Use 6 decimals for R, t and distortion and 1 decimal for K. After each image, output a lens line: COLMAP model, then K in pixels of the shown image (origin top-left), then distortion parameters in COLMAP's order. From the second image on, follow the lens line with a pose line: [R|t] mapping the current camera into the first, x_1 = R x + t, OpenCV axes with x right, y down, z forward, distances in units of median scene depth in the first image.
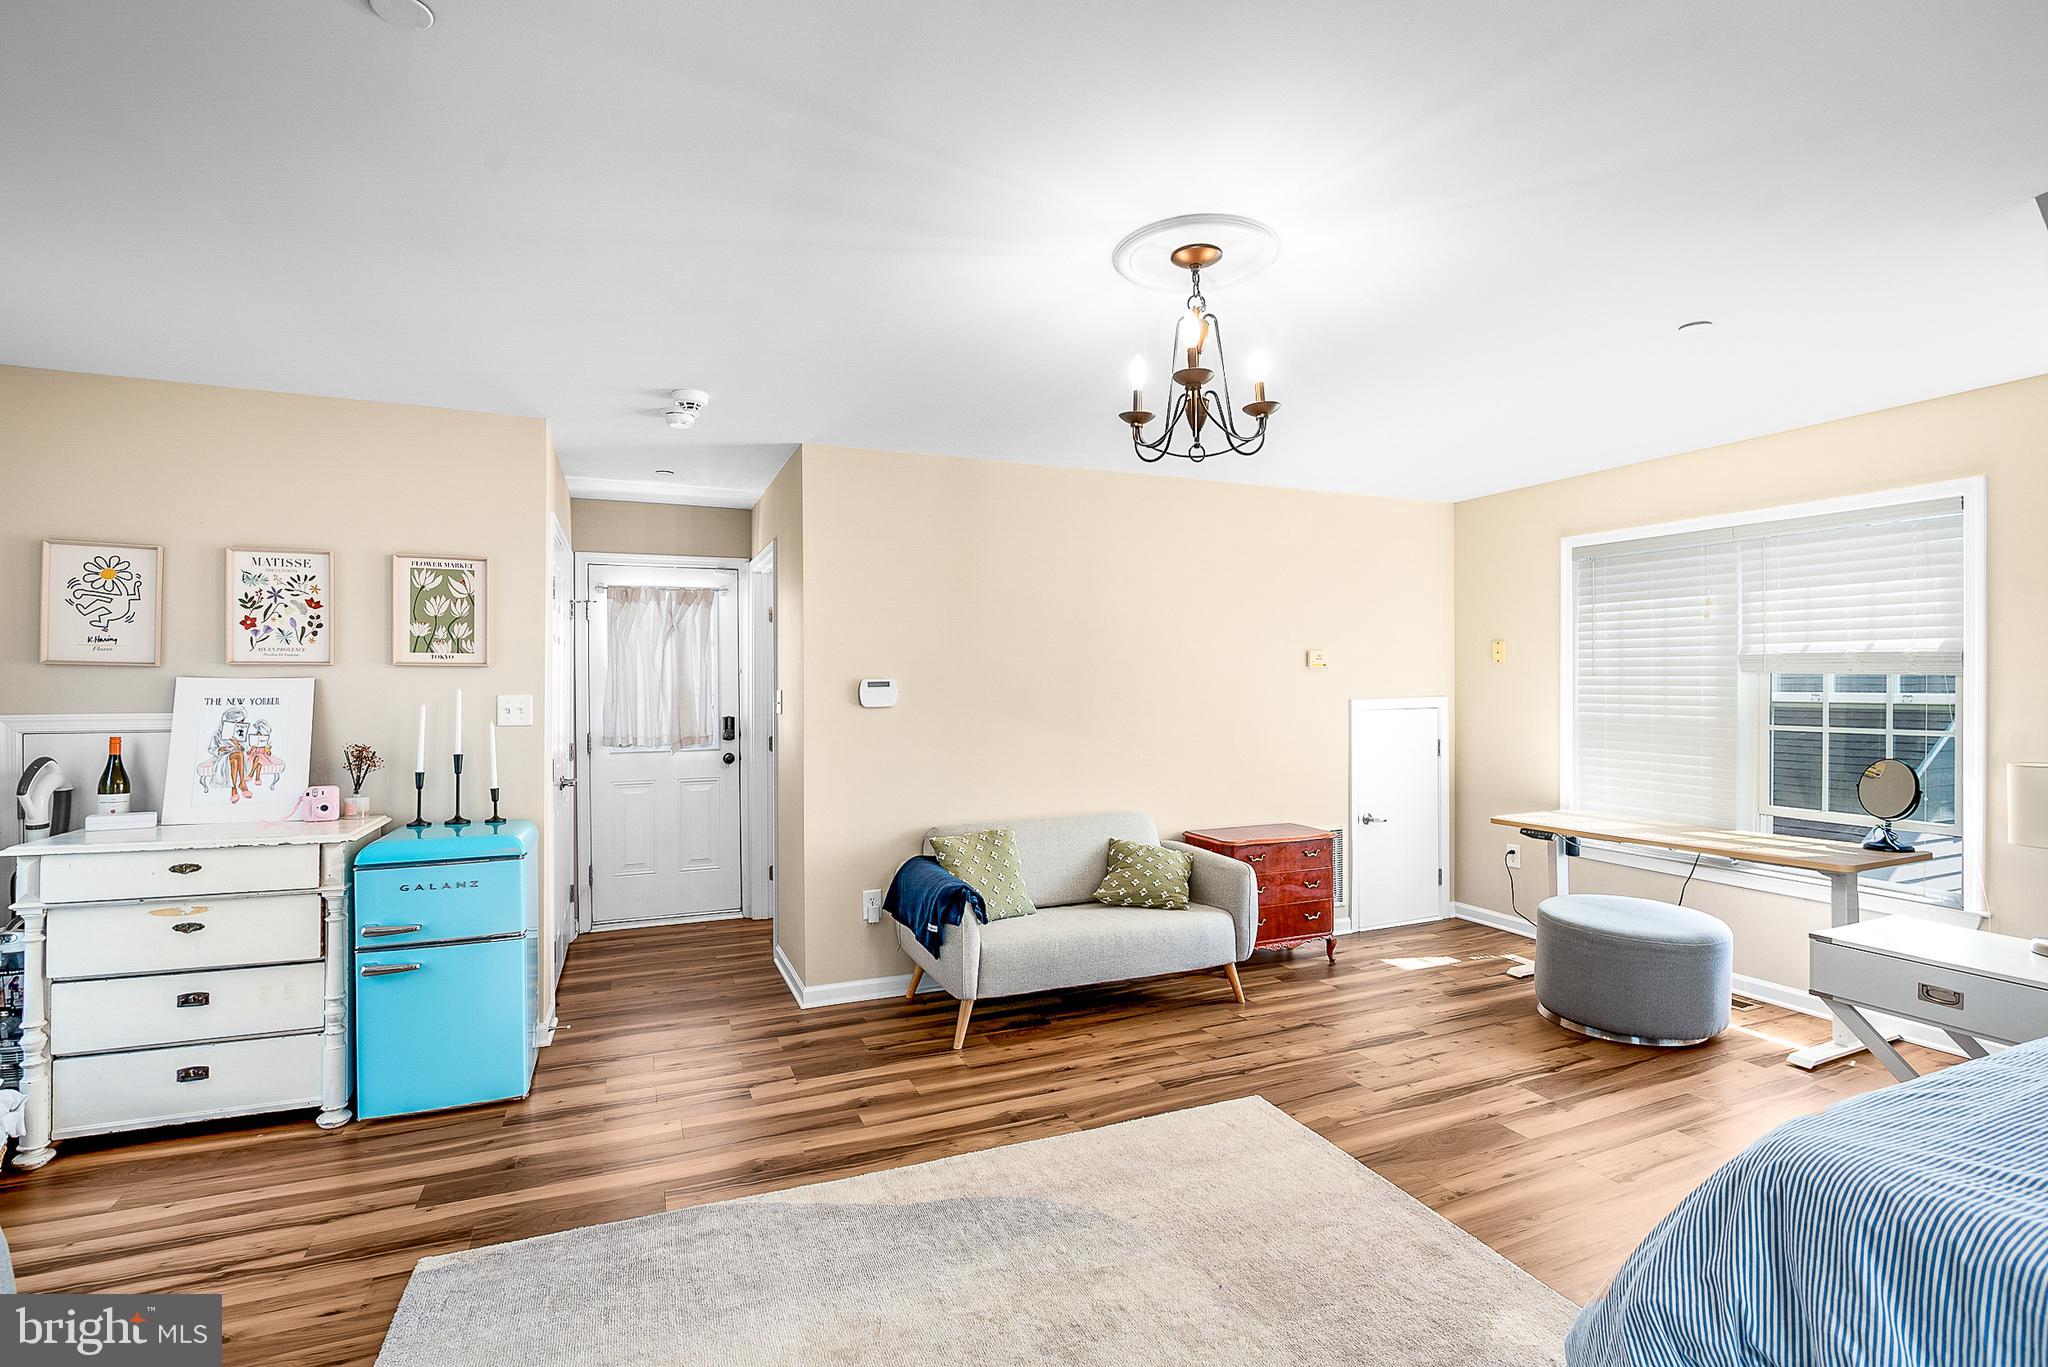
lens RADIAL K [[941.1, 0, 1024.0], [0, 941.1, 683.5], [0, 0, 1]] dist [-0.013856, 0.000106]
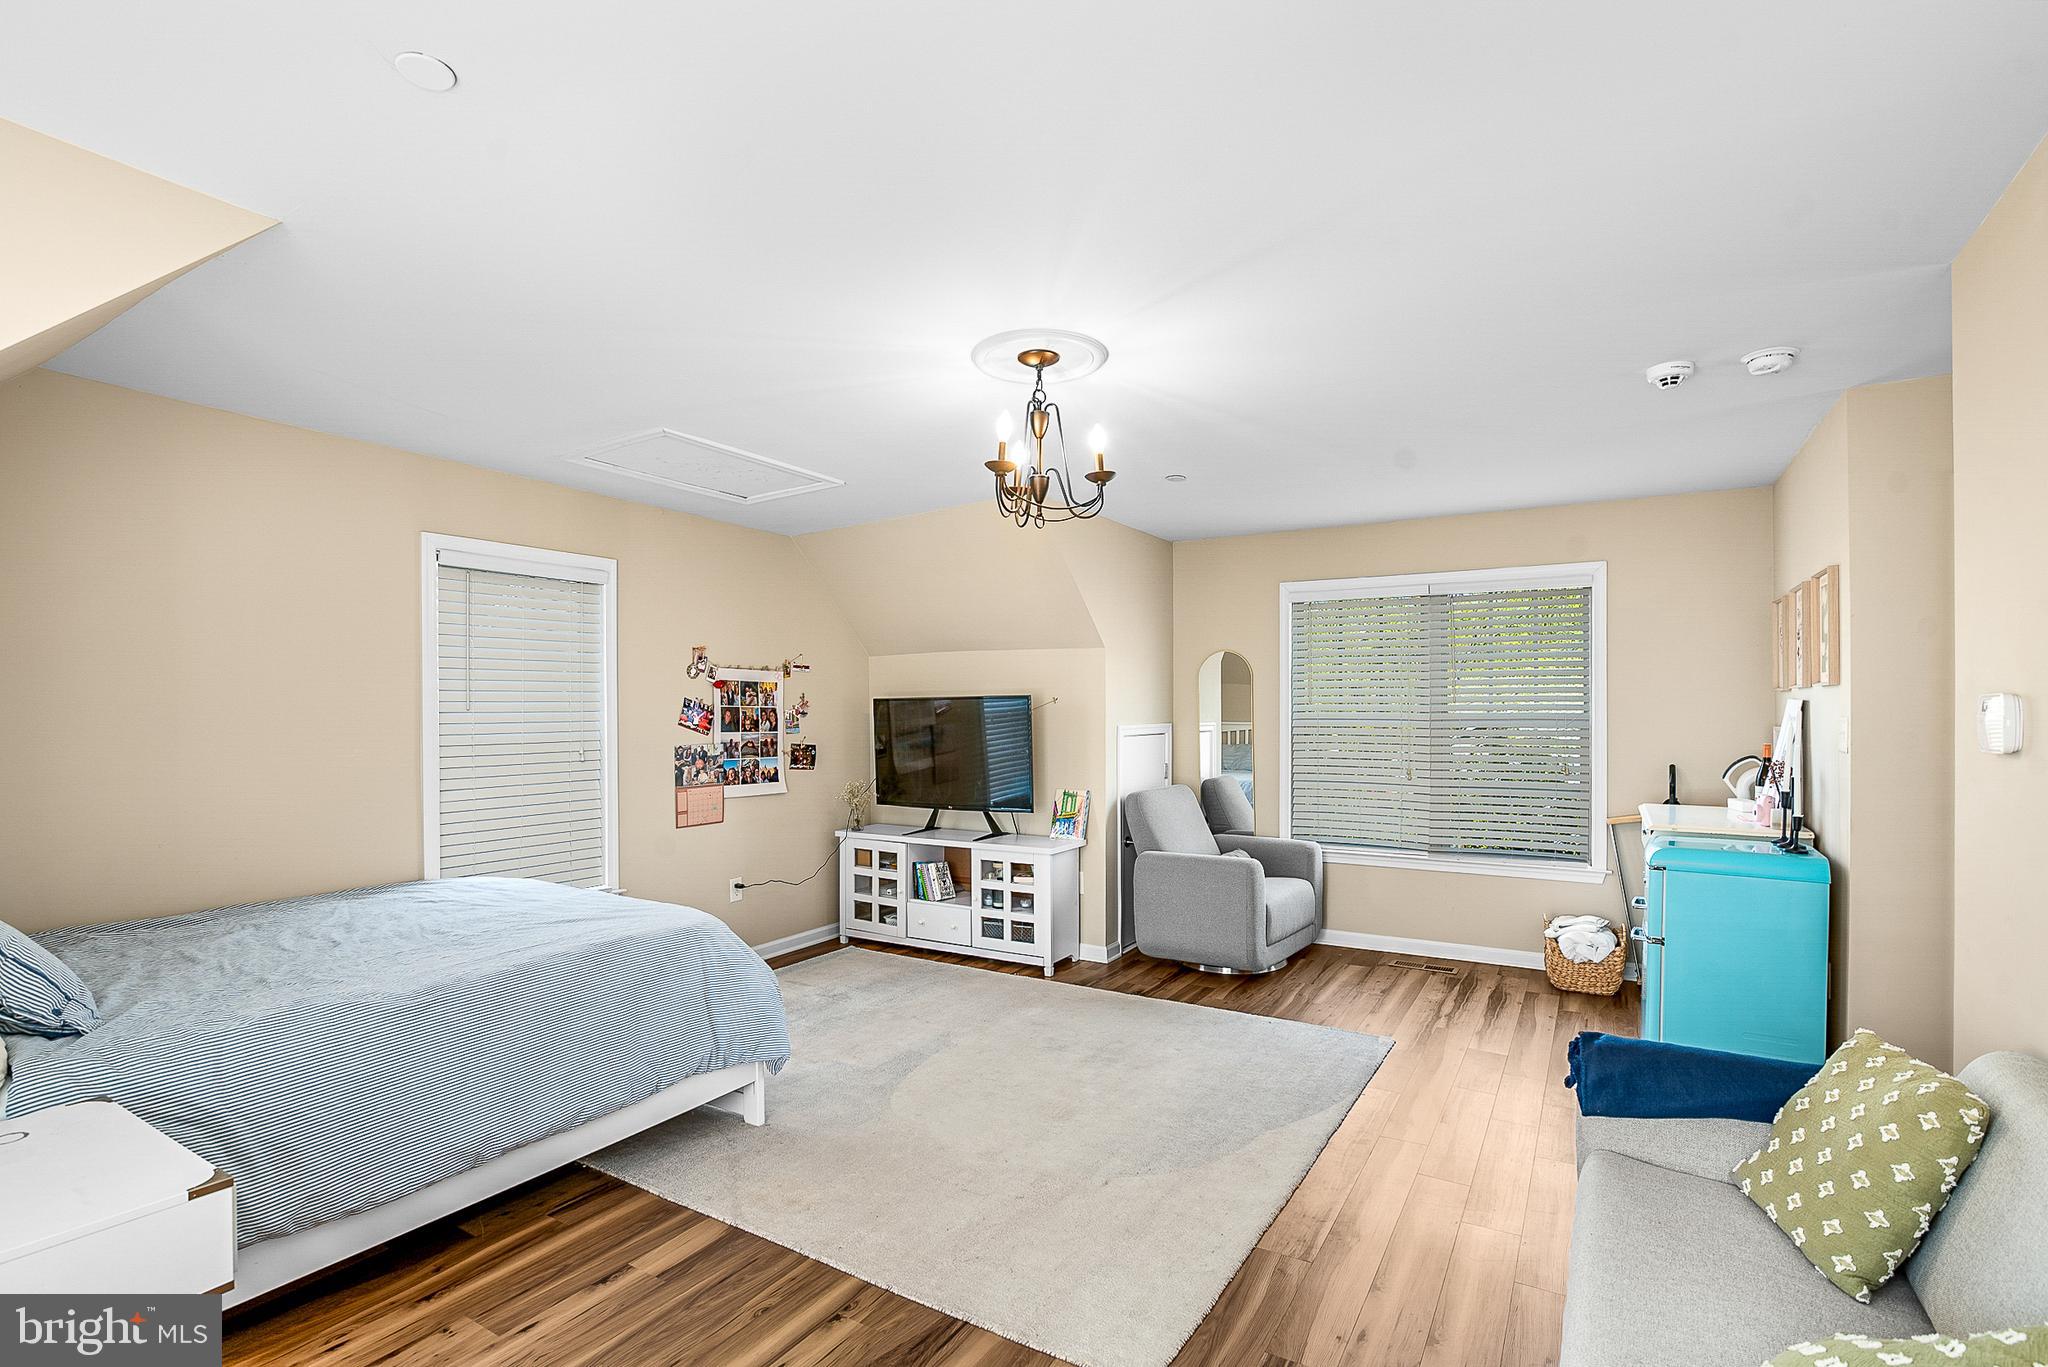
lens RADIAL K [[953.8, 0, 1019.9], [0, 953.8, 712.9], [0, 0, 1]] dist [-0.025028, 0.000479]
pose [[-0.819711, 0.005854, -0.572748, 0.564490], [0.005116, 0.999983, 0.002899, -0.005446], [0.572755, -0.000554, -0.819727, 1.240634]]
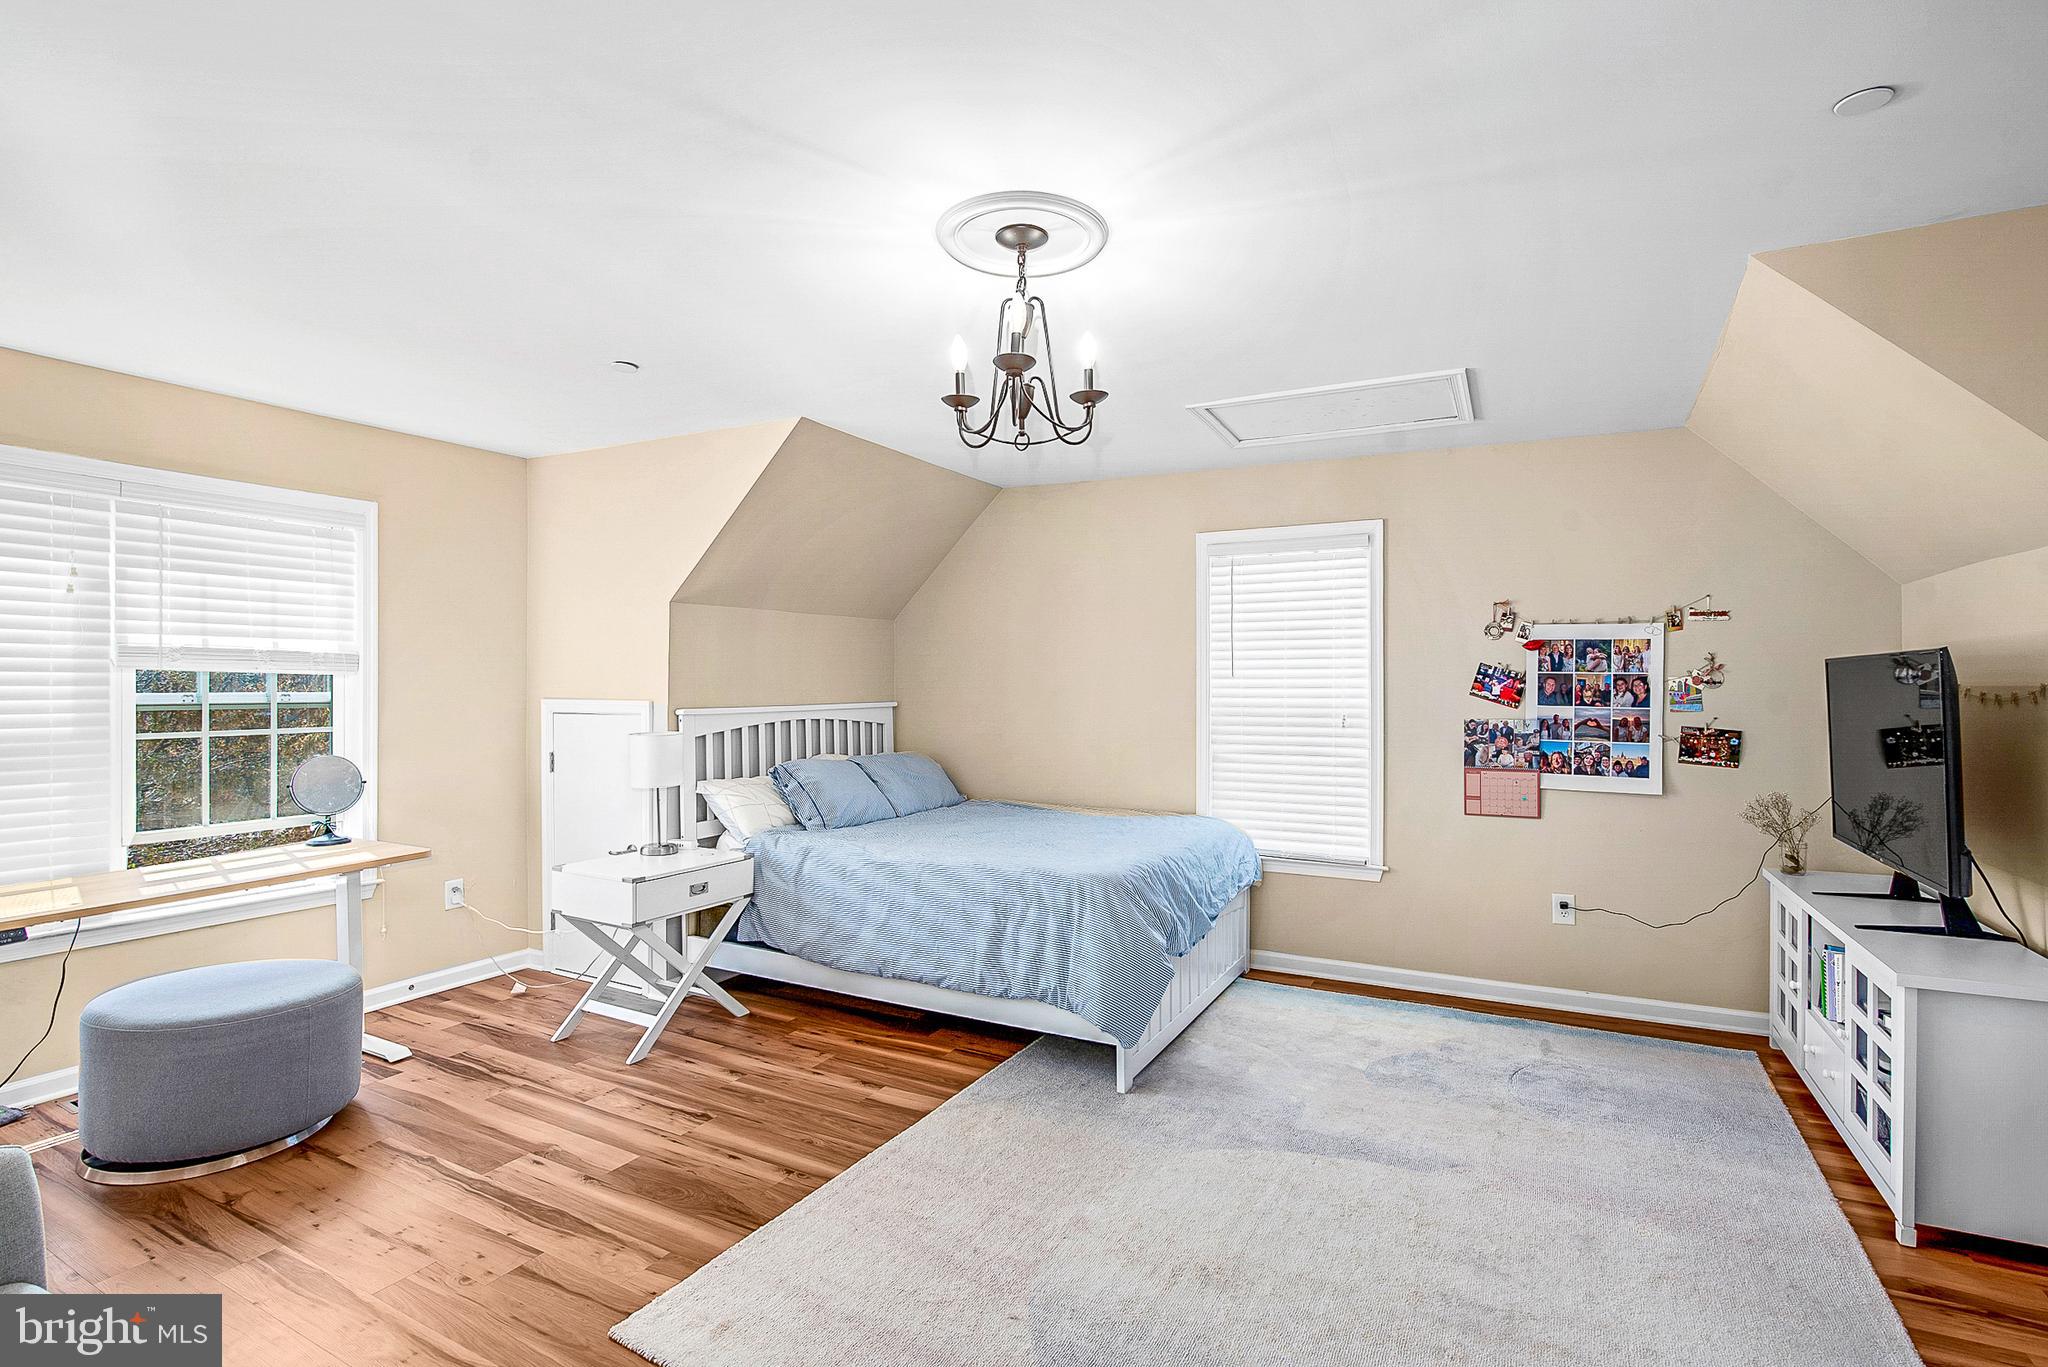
lens RADIAL K [[941.1, 0, 1024.0], [0, 941.1, 683.5], [0, 0, 1]] dist [-0.013856, 0.000106]
pose [[-0.625780, 0.000754, 0.779999, -0.352654], [-0.001074, 0.999998, -0.001829, 0.001719], [-0.779998, -0.001982, -0.625778, 0.998350]]
